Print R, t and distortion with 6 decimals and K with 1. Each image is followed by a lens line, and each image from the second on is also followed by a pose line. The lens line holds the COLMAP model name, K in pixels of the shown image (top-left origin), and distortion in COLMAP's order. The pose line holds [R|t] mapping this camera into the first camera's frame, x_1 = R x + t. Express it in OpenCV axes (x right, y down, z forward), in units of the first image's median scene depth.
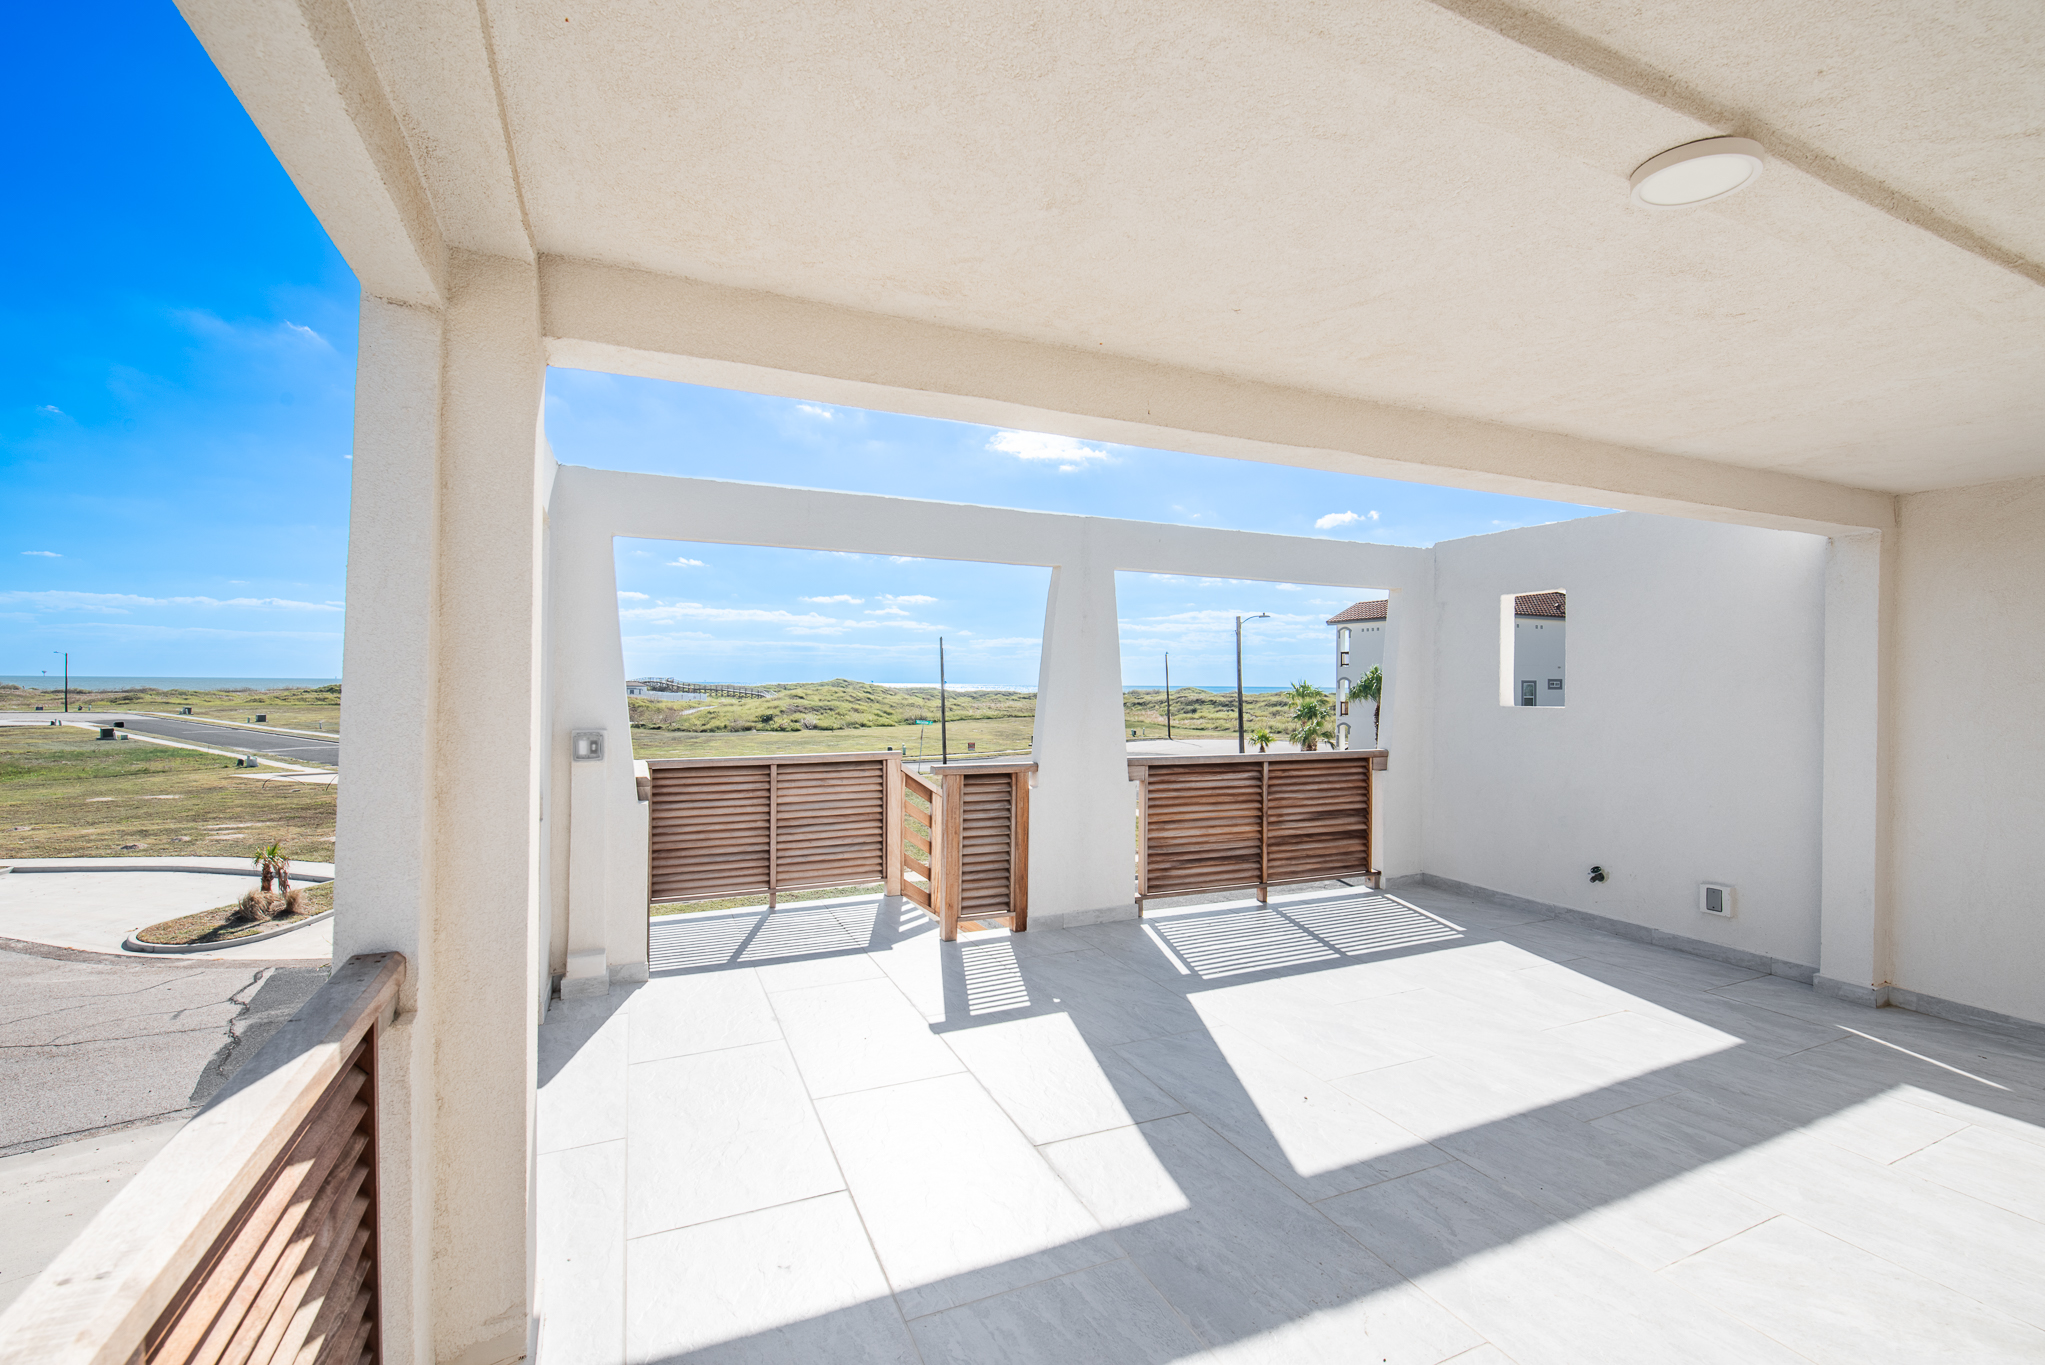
lens RADIAL K [[898.5, 0, 1011.4], [0, 898.5, 684.7], [0, 0, 1]] dist [-0.010996, -0.004132]
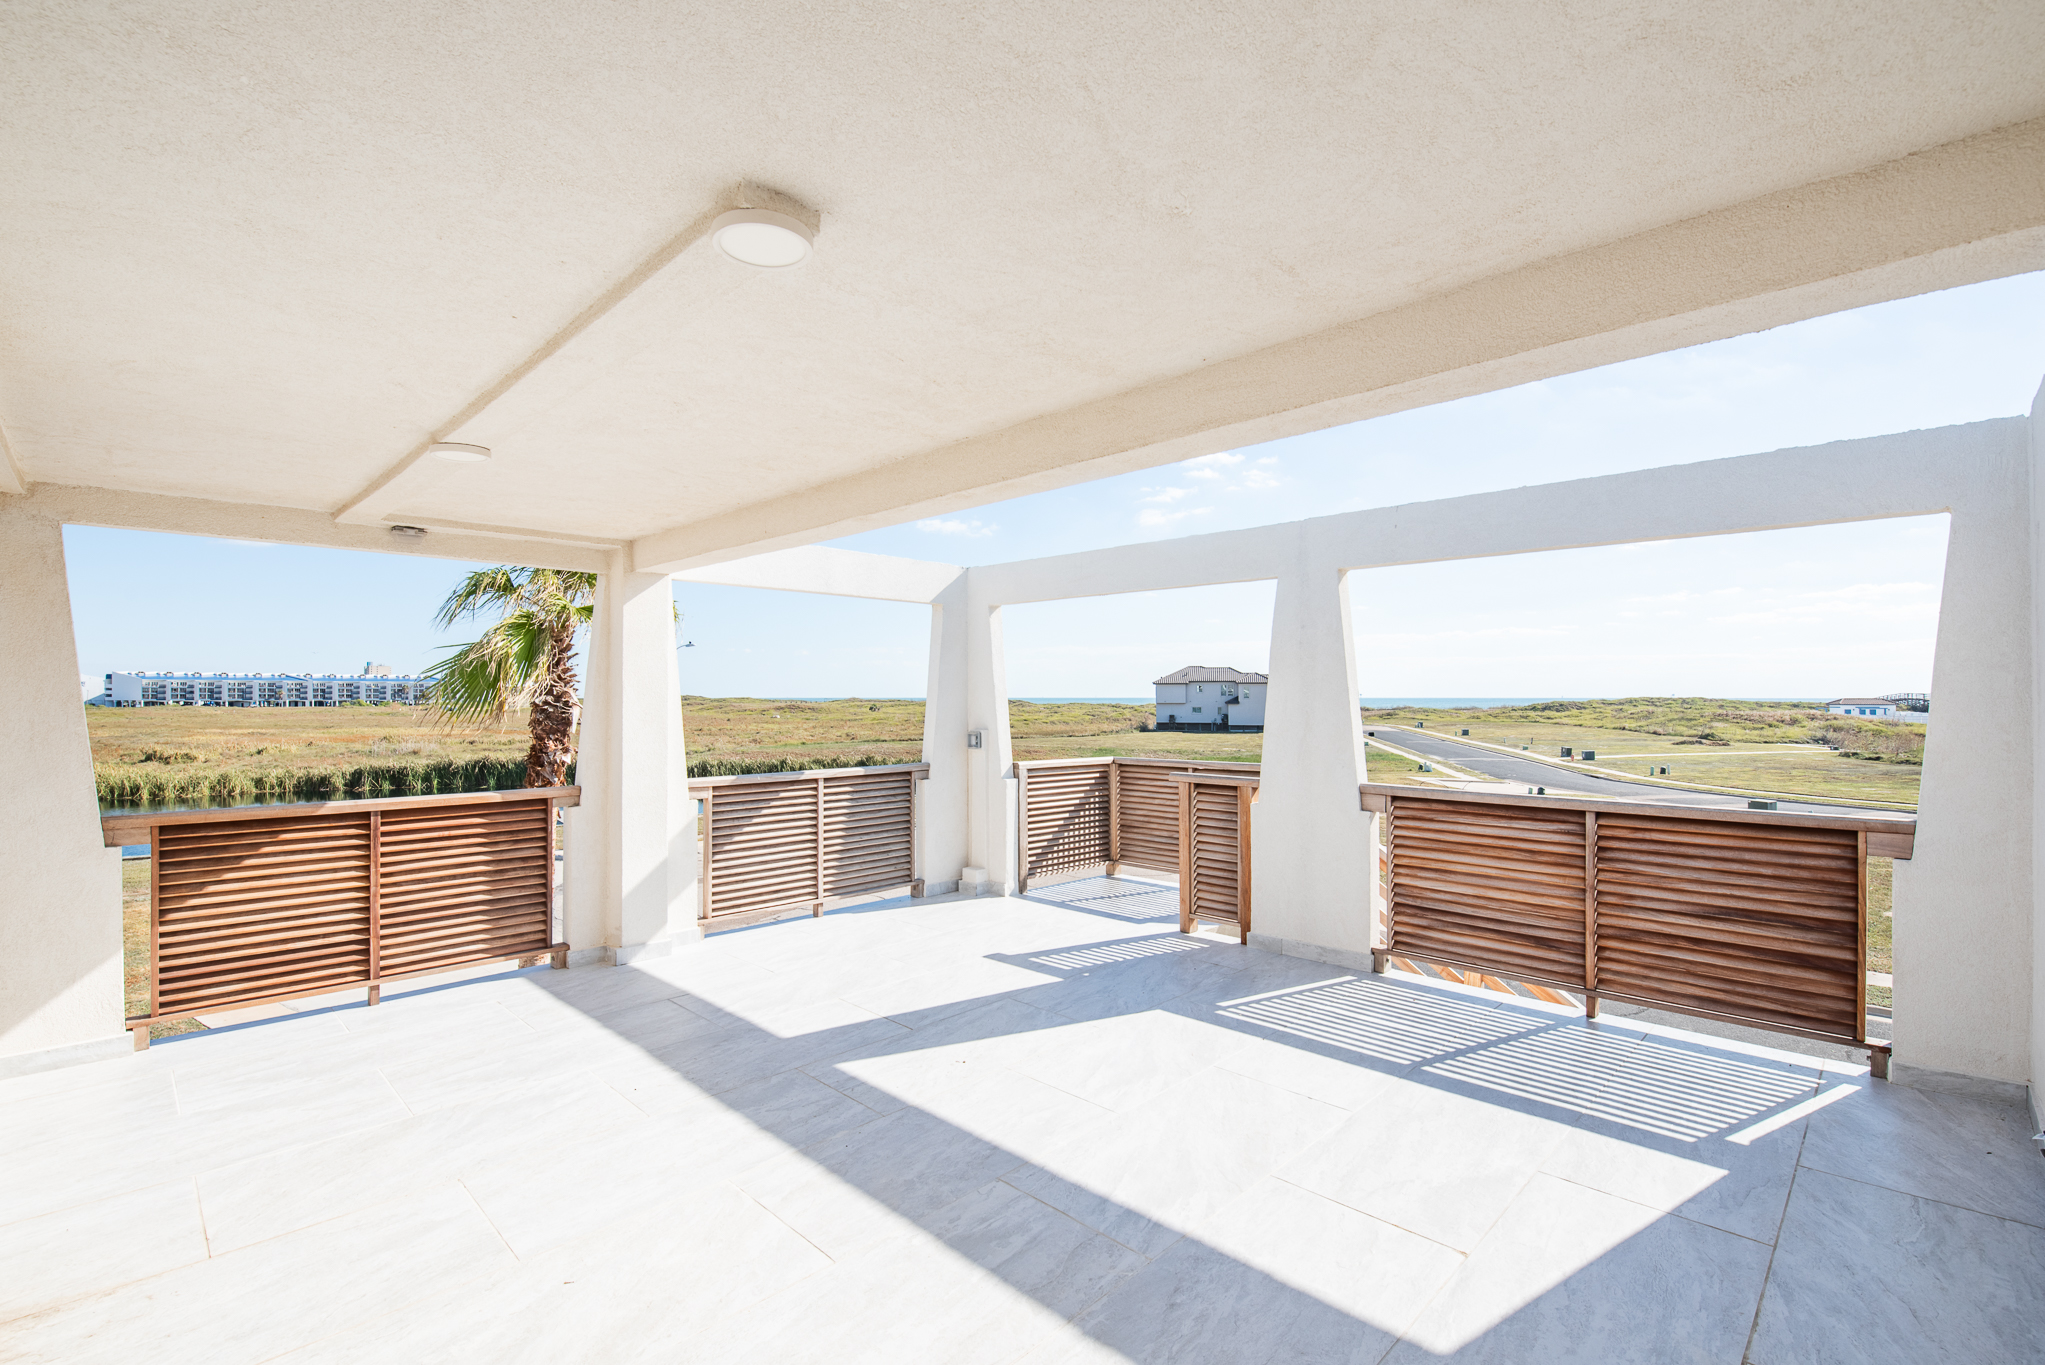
lens RADIAL K [[898.5, 0, 1011.6], [0, 898.5, 689.6], [0, 0, 1]] dist [-0.010996, -0.004132]
pose [[0.363983, -0.014741, -0.931289, 0.871797], [0.000204, 0.999876, -0.015747, 0.004136], [0.931406, 0.005542, 0.363941, 0.392105]]
